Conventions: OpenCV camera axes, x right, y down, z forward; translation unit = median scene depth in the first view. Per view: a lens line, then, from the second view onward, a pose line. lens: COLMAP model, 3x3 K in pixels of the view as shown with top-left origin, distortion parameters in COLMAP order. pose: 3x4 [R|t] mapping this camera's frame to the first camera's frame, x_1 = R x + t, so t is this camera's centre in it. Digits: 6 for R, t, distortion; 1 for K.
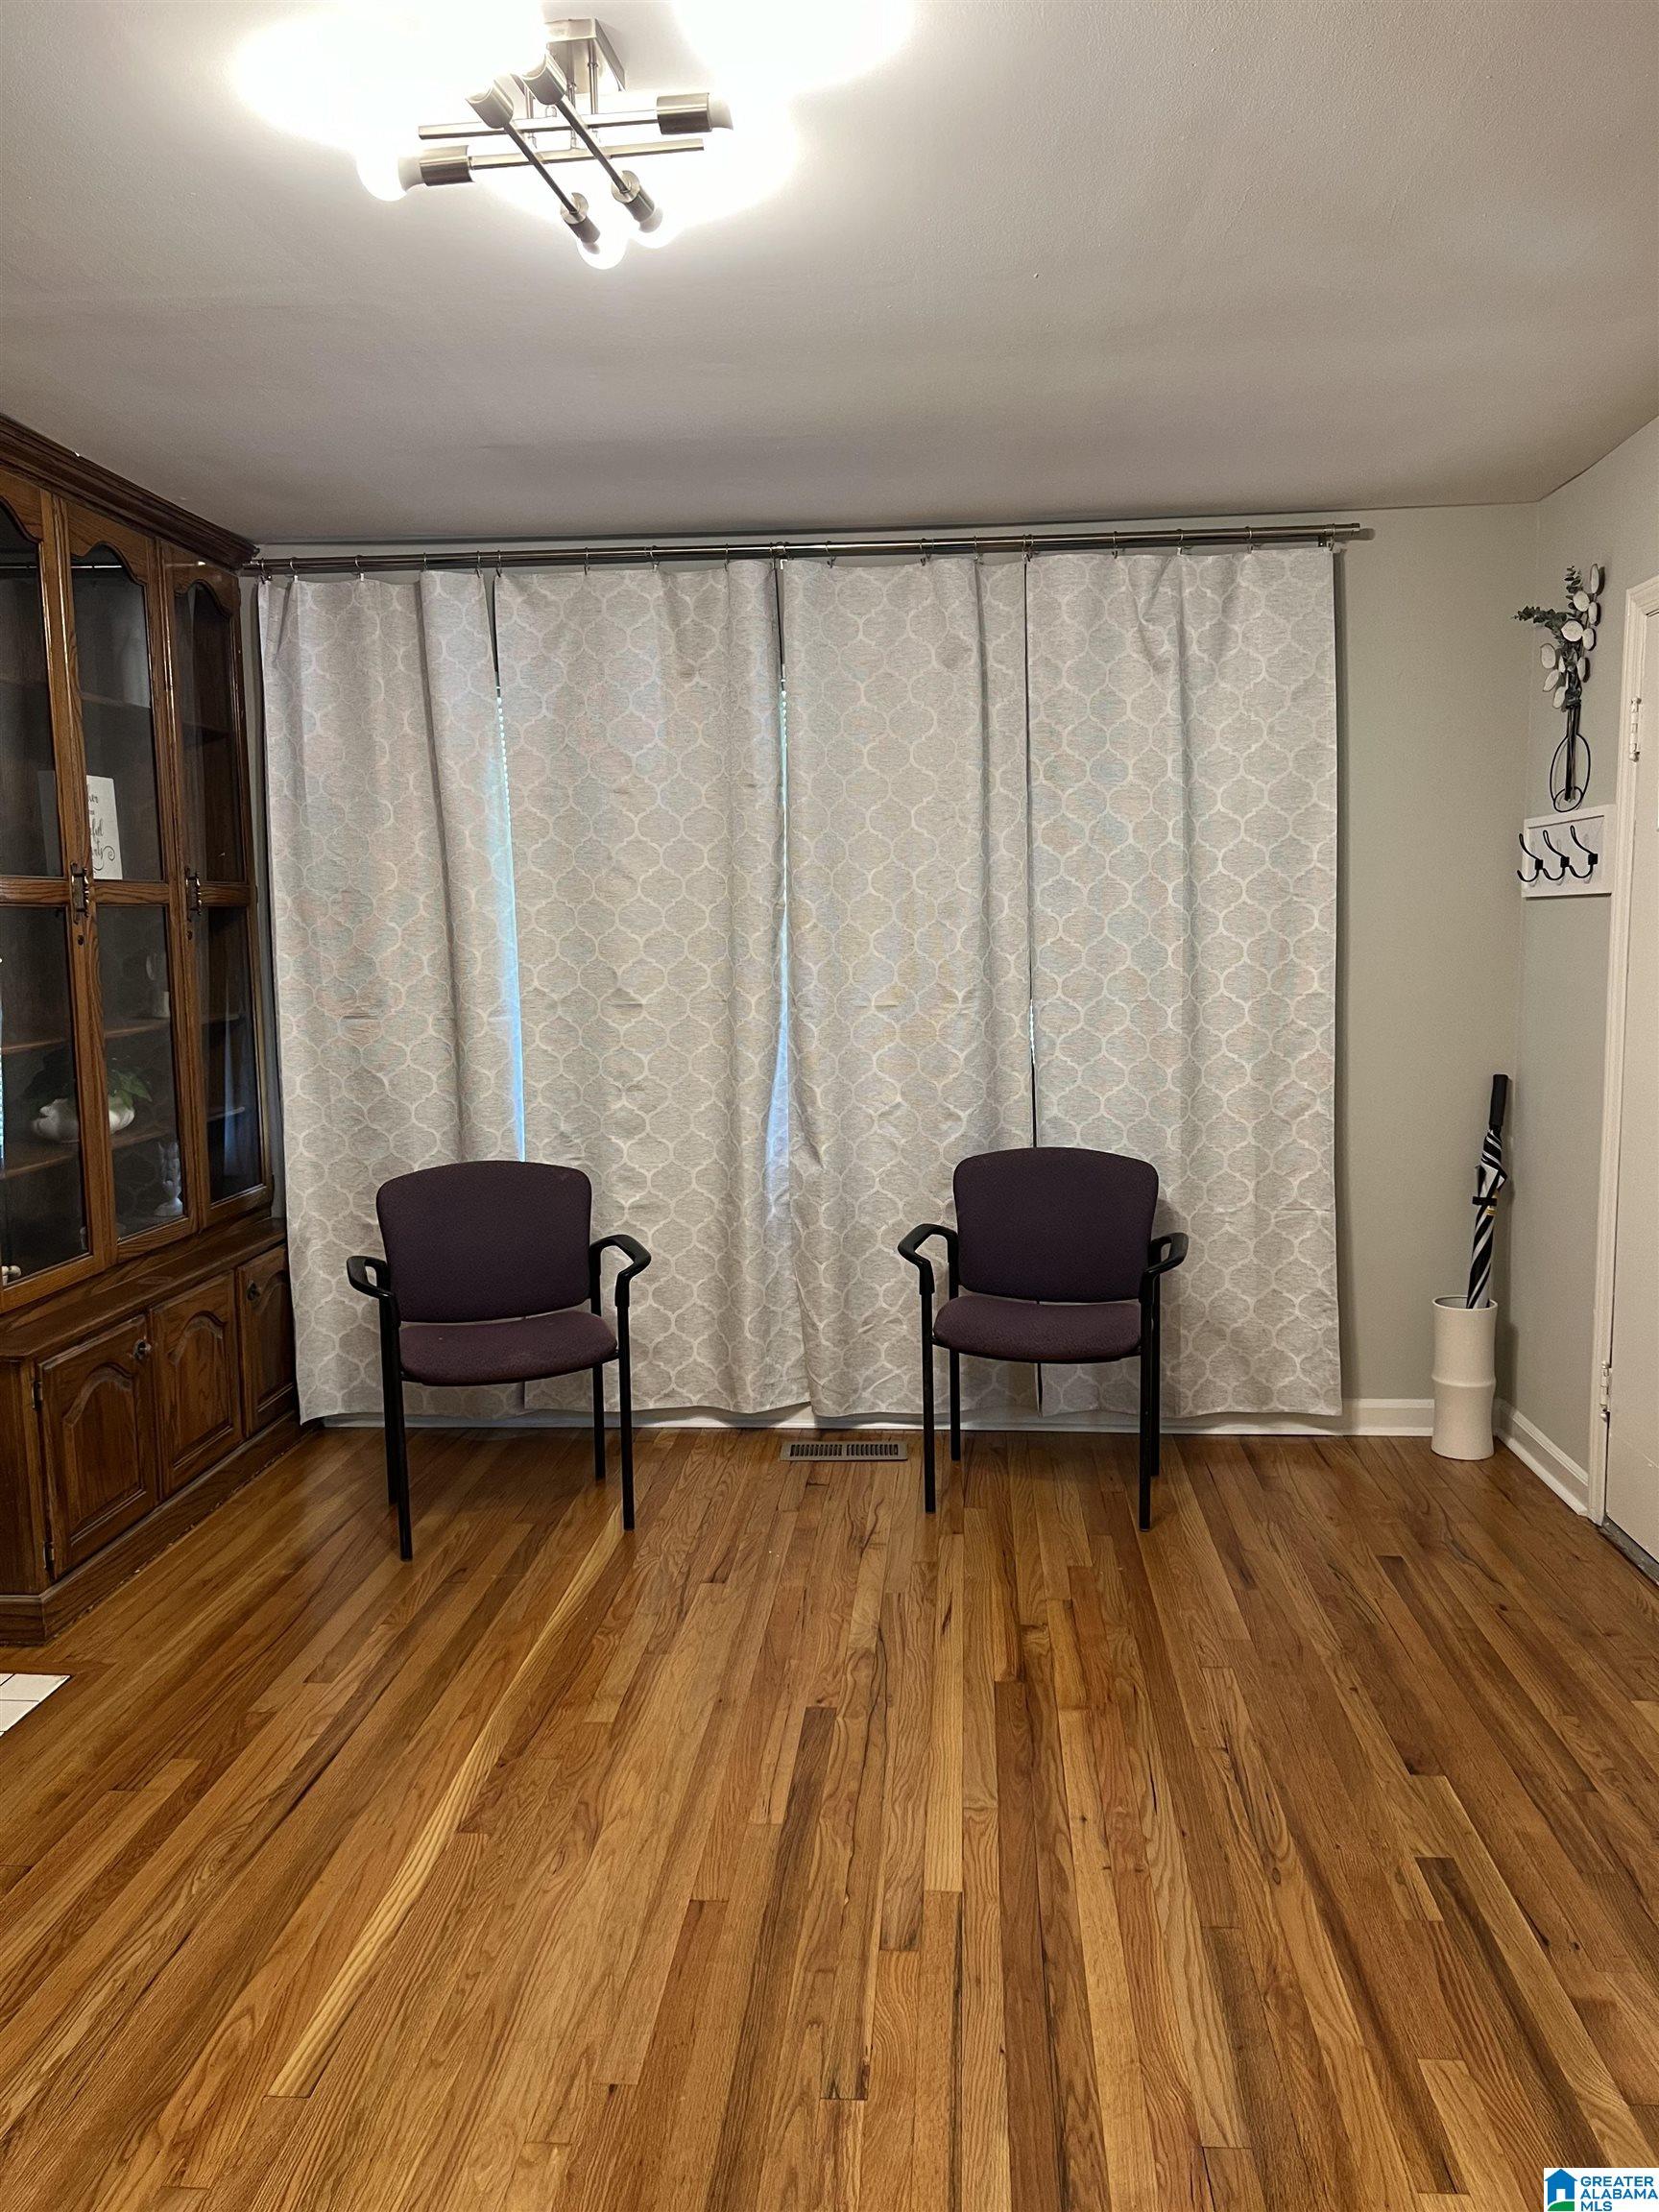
lens RADIAL K [[1658.3, 0, 834.6], [0, 1658.3, 1125.8], [0, 0, 1]] dist [0.054407, -0.057725]
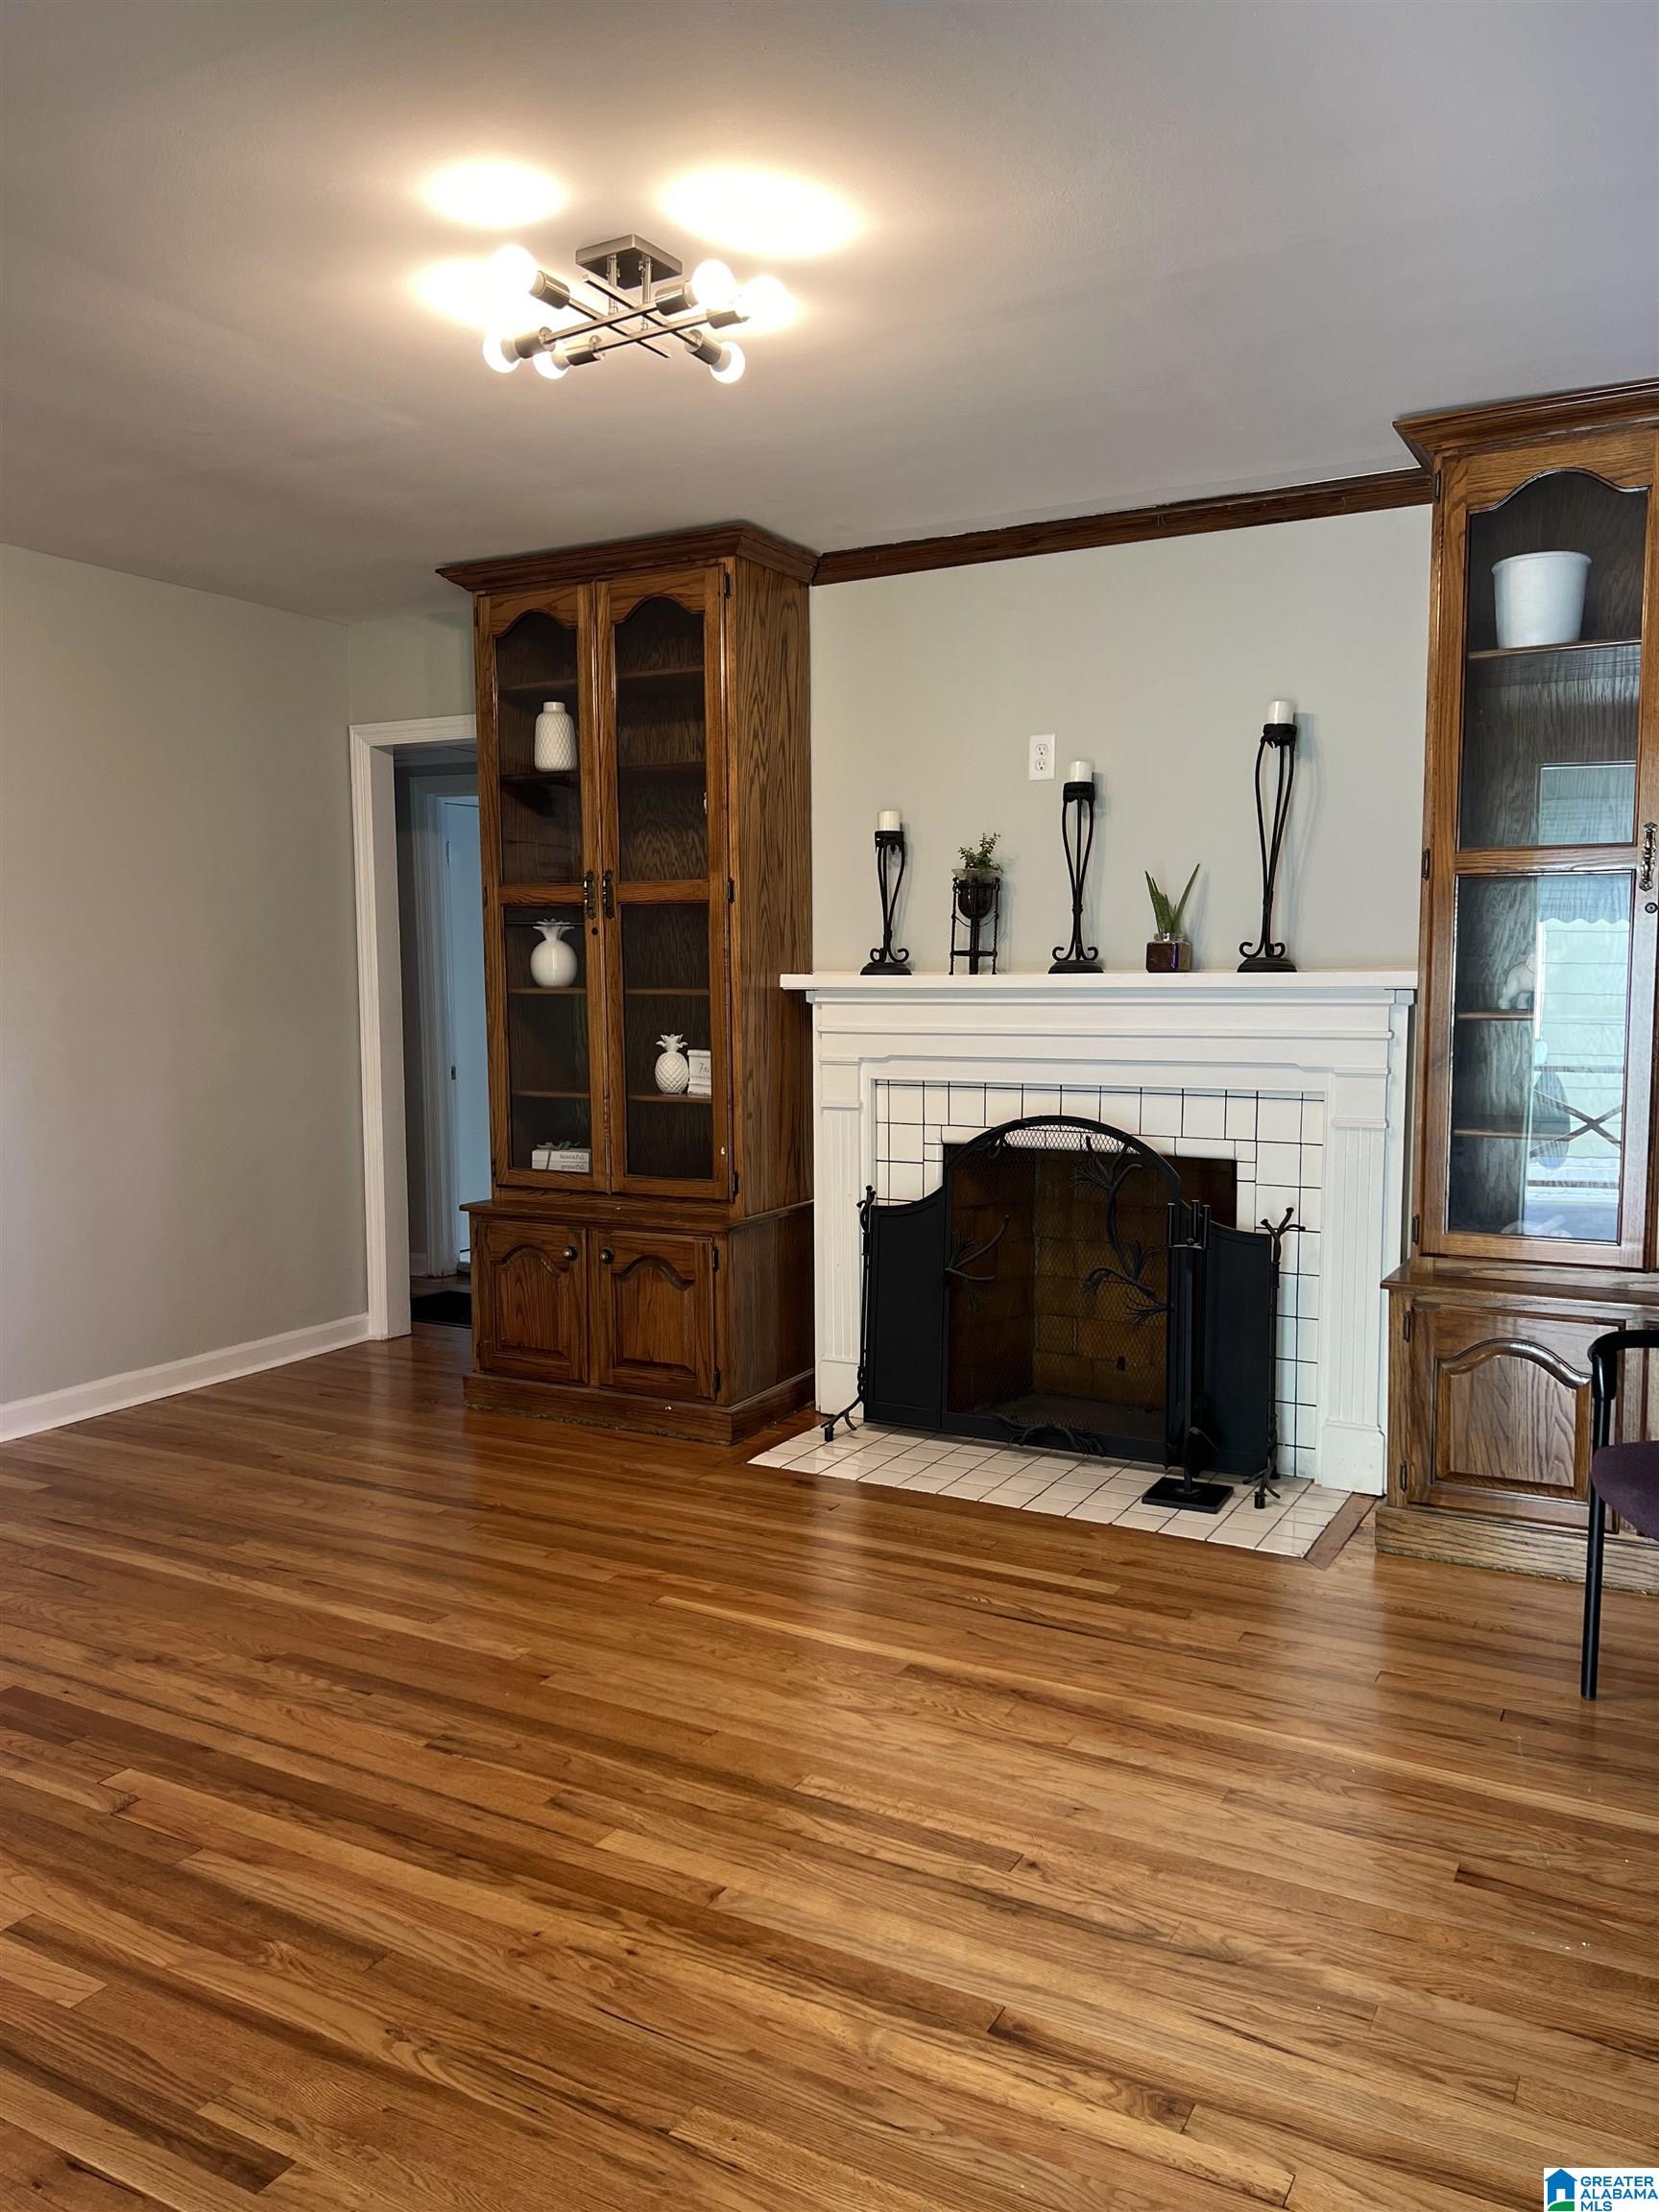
lens RADIAL K [[1658.3, 0, 834.6], [0, 1658.3, 1125.8], [0, 0, 1]] dist [0.054407, -0.057725]
pose [[-0.416262, 0.100324, -0.903693, 0.705873], [-0.107093, 0.981566, 0.158299, -0.109899], [0.902916, 0.162673, -0.397845, 1.176857]]
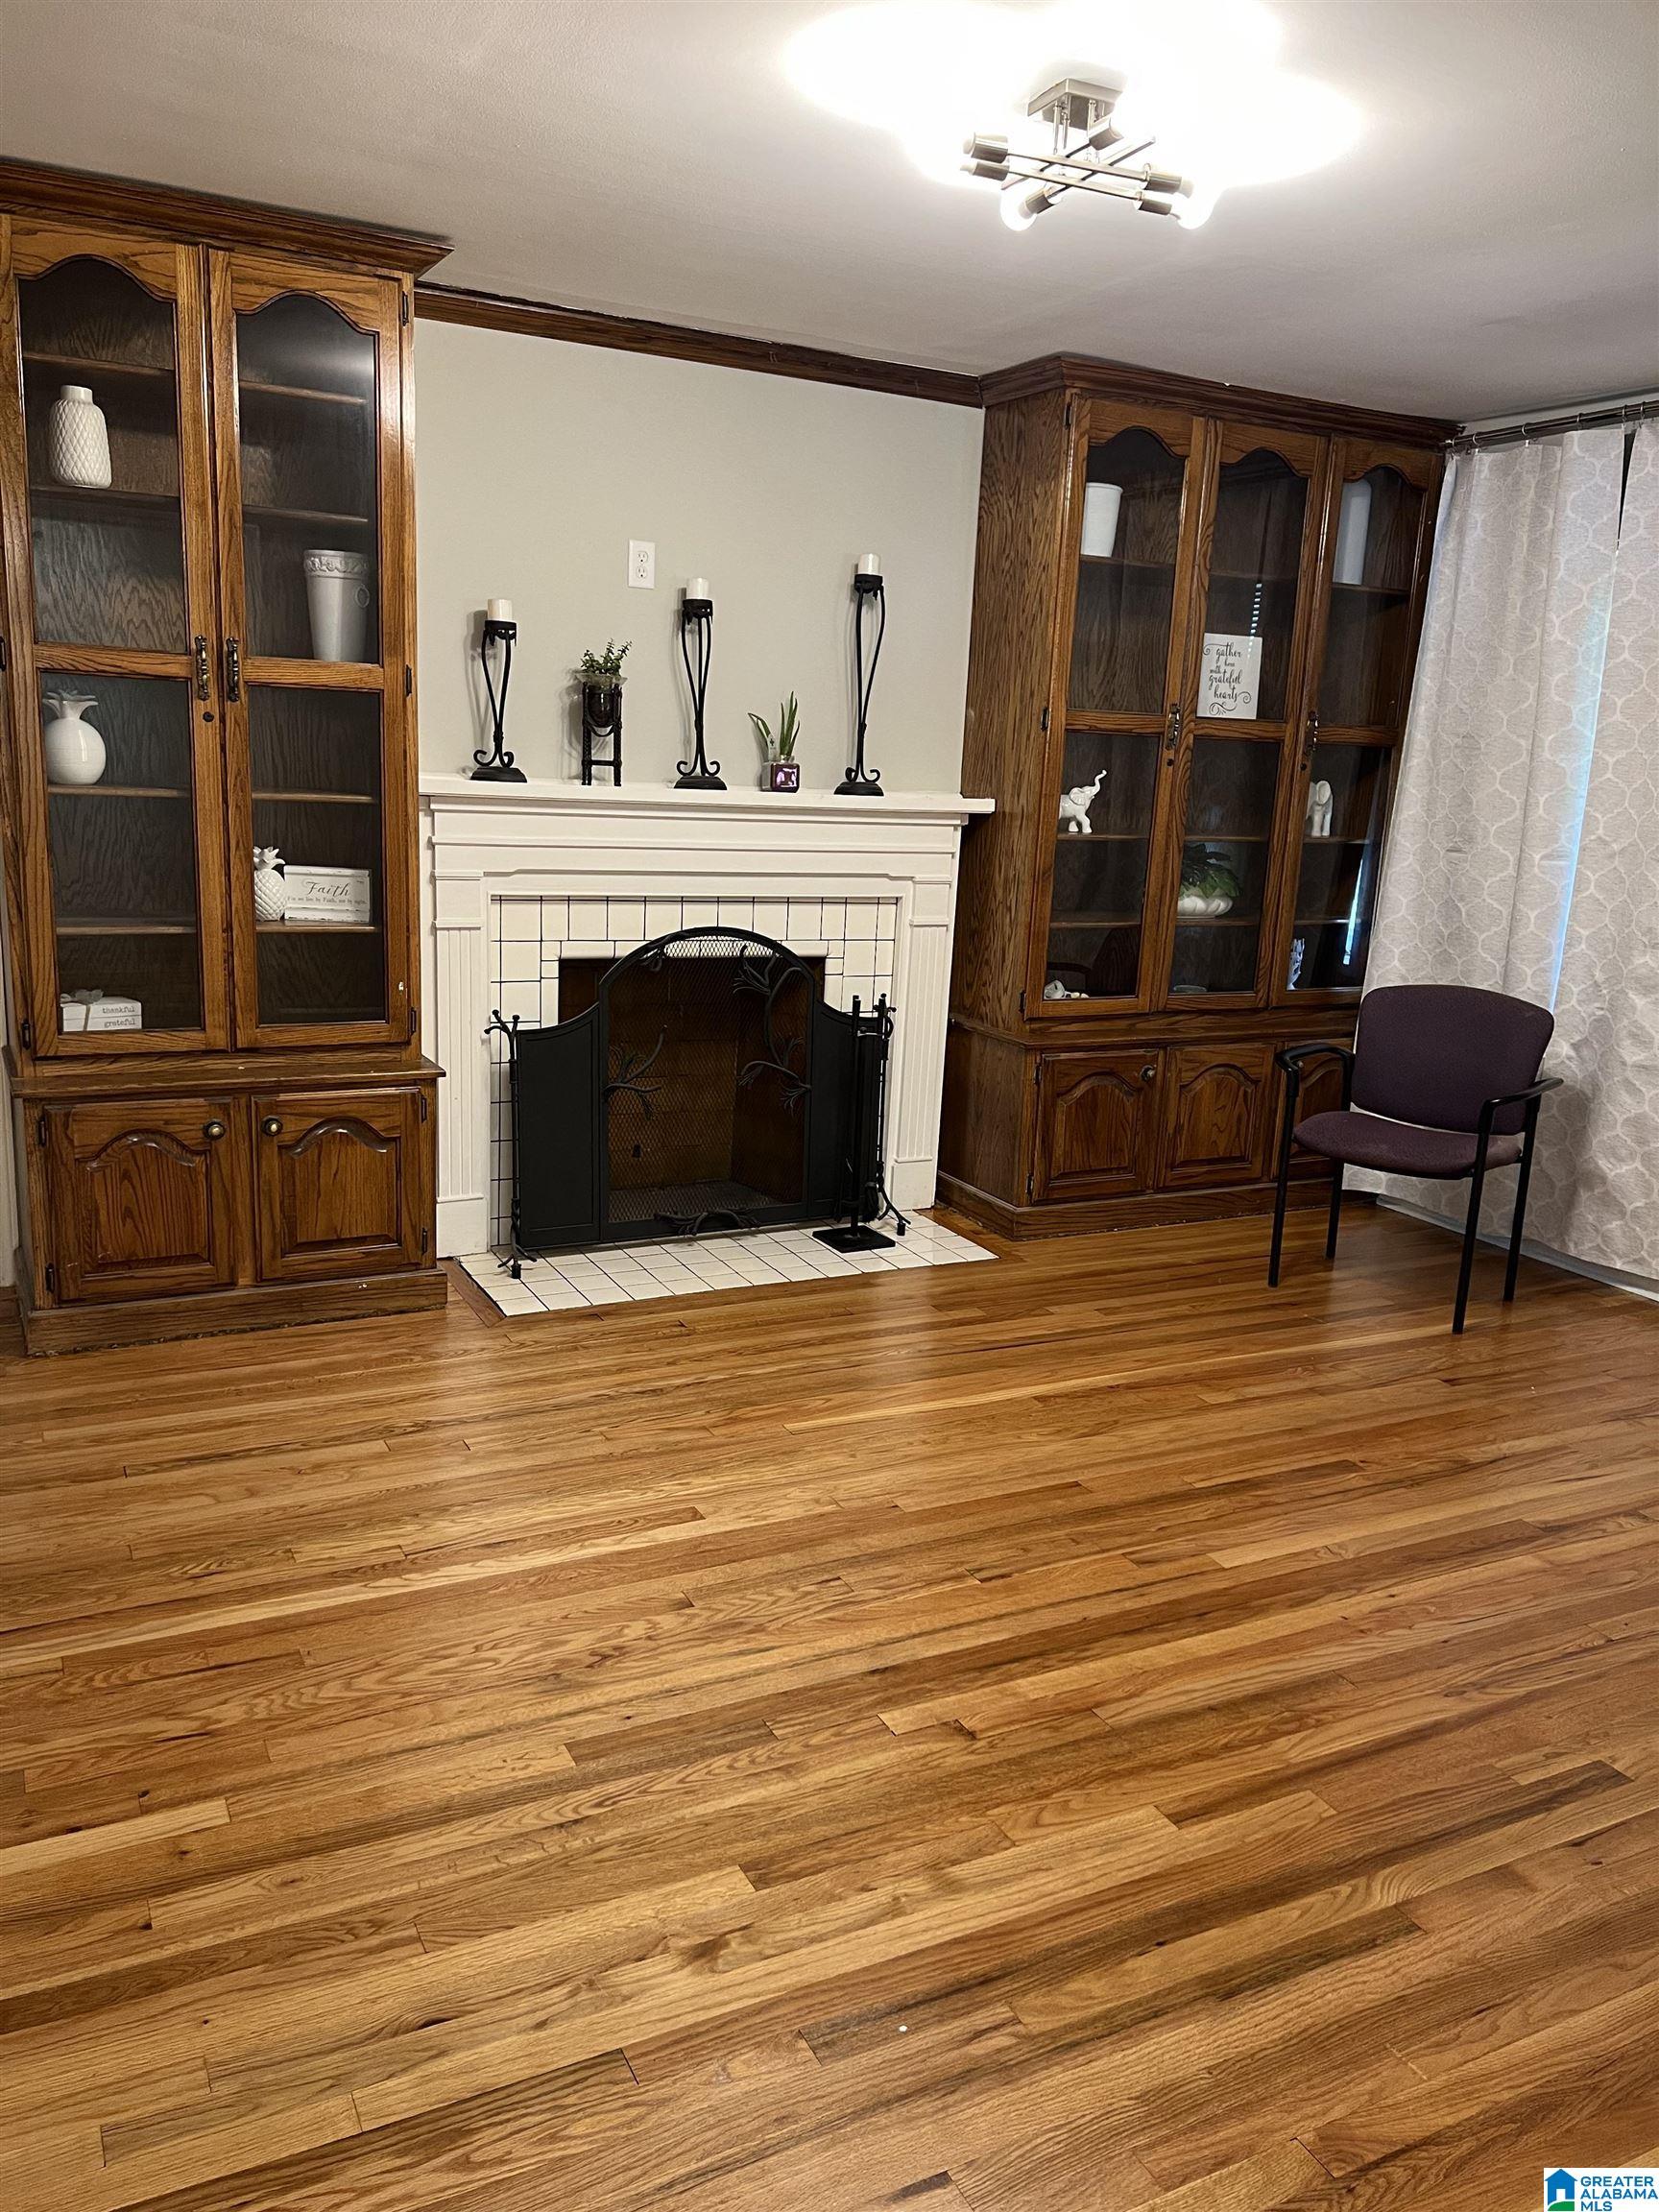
lens RADIAL K [[1658.3, 0, 834.6], [0, 1658.3, 1125.8], [0, 0, 1]] dist [0.054407, -0.057725]
pose [[0.521953, 0.227181, -0.822164, 0.686342], [-0.161690, 0.972755, 0.166143, -0.007286], [0.837509, 0.046217, 0.544465, 0.072365]]
